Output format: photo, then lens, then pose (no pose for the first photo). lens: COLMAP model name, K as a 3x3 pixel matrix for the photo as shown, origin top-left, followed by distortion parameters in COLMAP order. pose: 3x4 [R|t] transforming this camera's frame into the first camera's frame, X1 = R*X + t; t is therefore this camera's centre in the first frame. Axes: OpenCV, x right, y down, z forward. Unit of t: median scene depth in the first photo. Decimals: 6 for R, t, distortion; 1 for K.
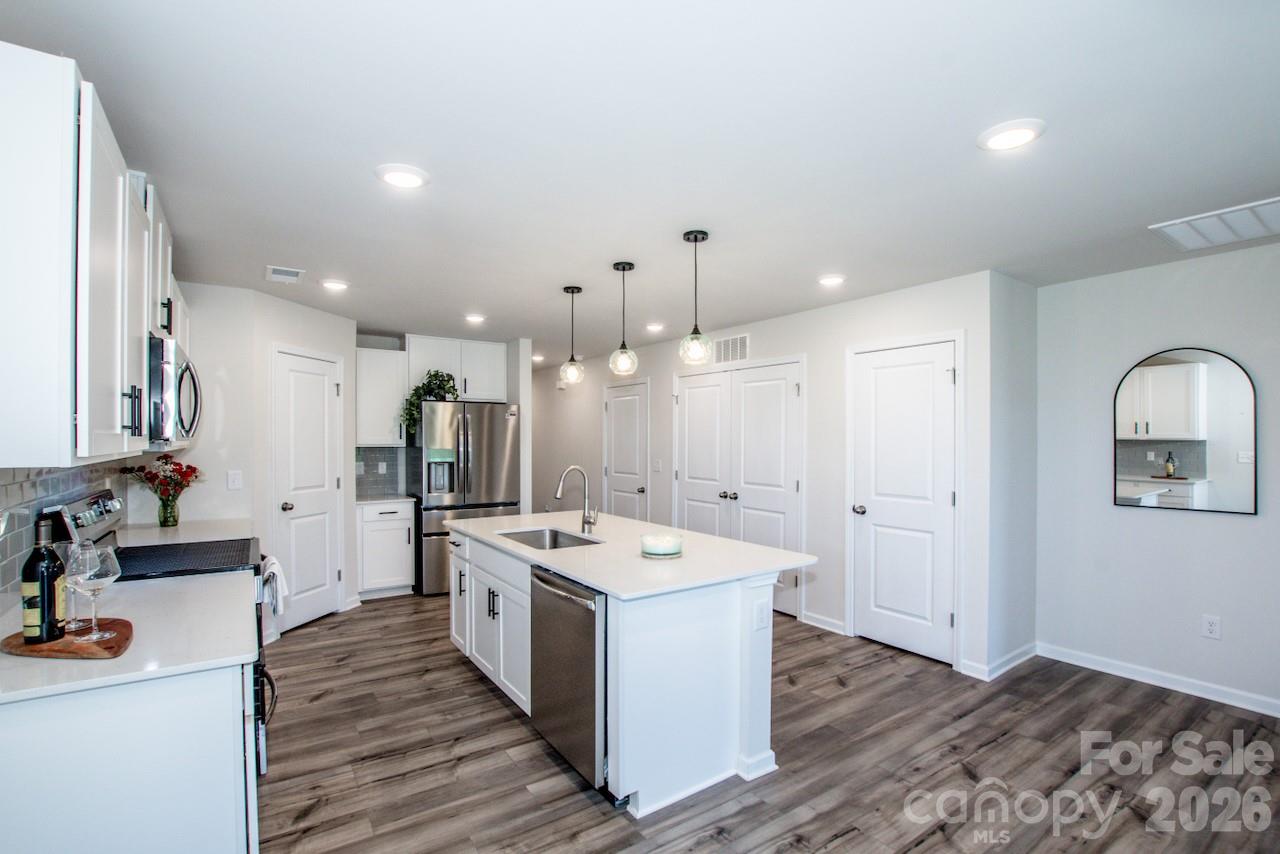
lens RADIAL K [[572.9, 0, 655.1], [0, 572.9, 445.8], [0, 0, 1]] dist [-0.037168, 0.005830]
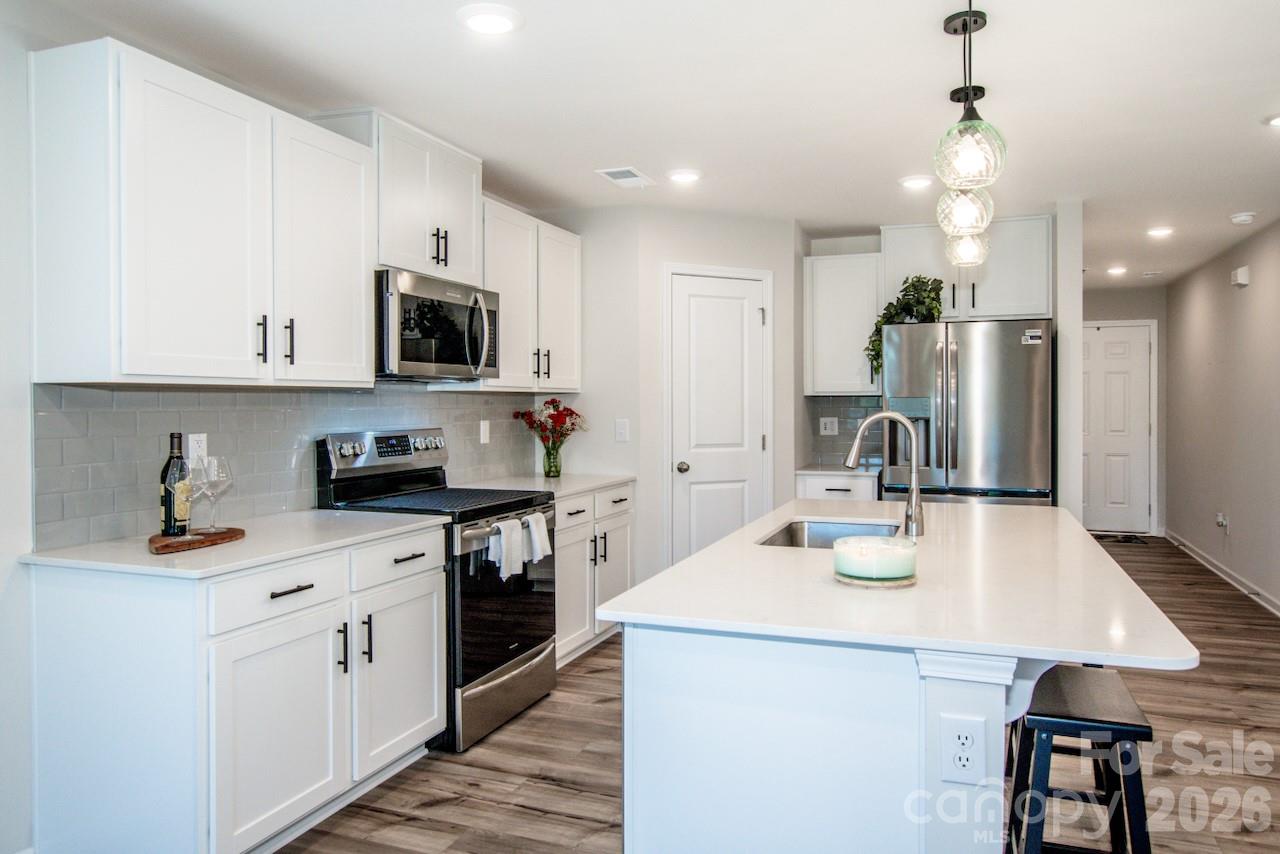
lens RADIAL K [[882.0, 0, 673.1], [0, 882.0, 415.3], [0, 0, 1]] dist [0.002701, -0.006860]
pose [[0.572964, 0.007014, -0.819551, 0.445081], [-0.005482, 0.999974, 0.004725, 0.035162], [0.819562, 0.001785, 0.572987, 0.338012]]
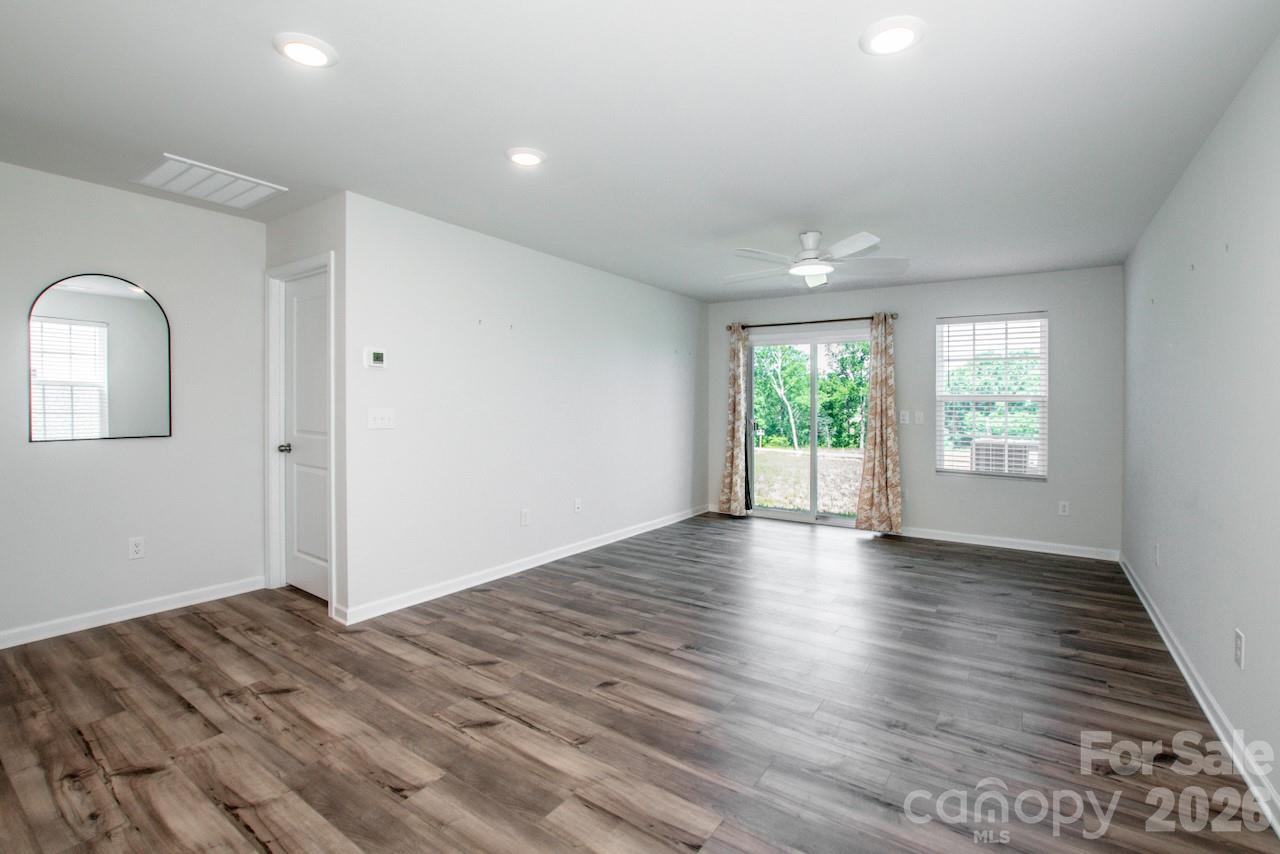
lens RADIAL K [[572.9, 0, 647.1], [0, 572.9, 408.1], [0, 0, 1]] dist [-0.037168, 0.005830]
pose [[-0.342936, -0.013159, 0.939267, -0.293204], [0.000372, 0.999900, 0.014144, 0.047551], [-0.939359, 0.005200, -0.342897, 0.438638]]
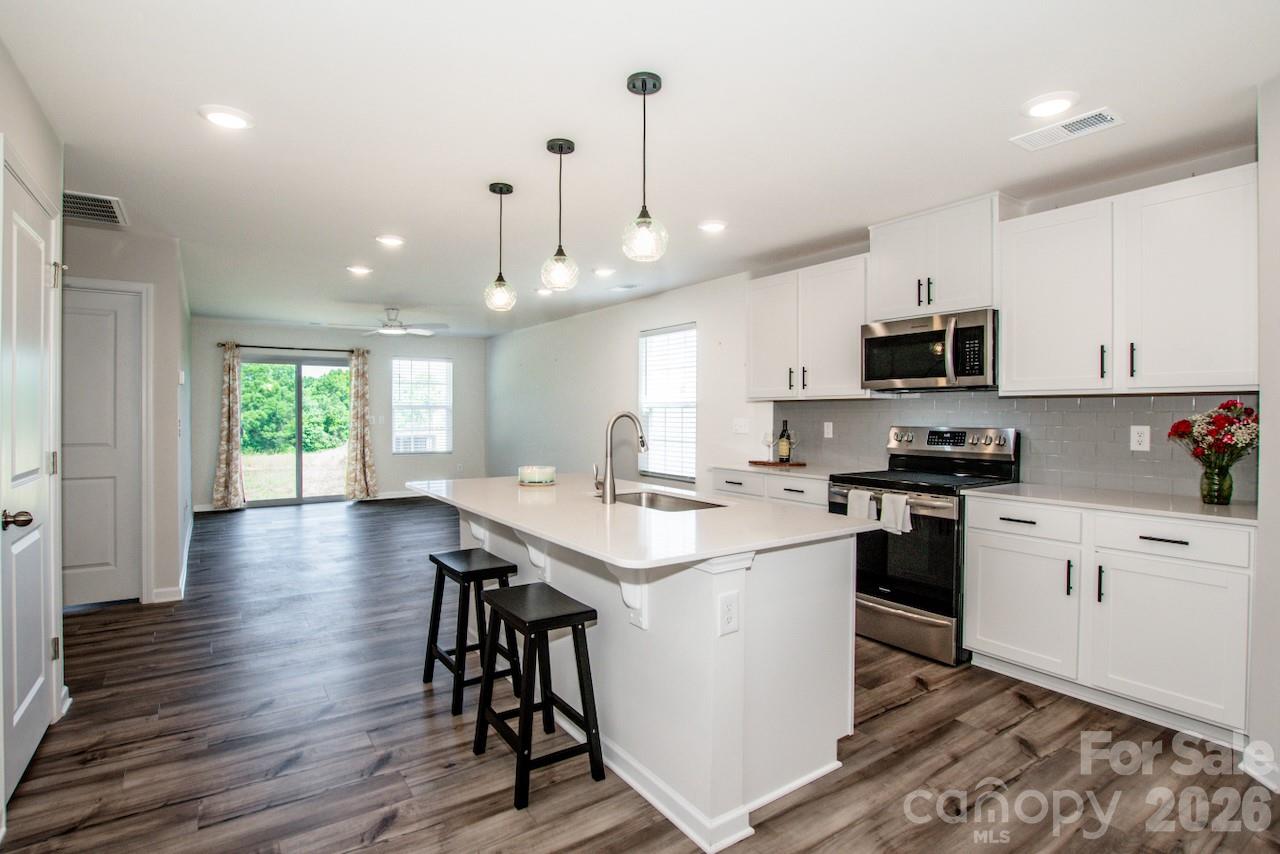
lens RADIAL K [[607.2, 0, 625.2], [0, 607.2, 415.0], [0, 0, 1]] dist [-0.030530, 0.003837]
pose [[-0.999590, -0.005842, 0.028027, -0.161608], [-0.005373, 0.999845, 0.016791, 0.025491], [-0.028120, 0.016633, -0.999466, 1.794882]]
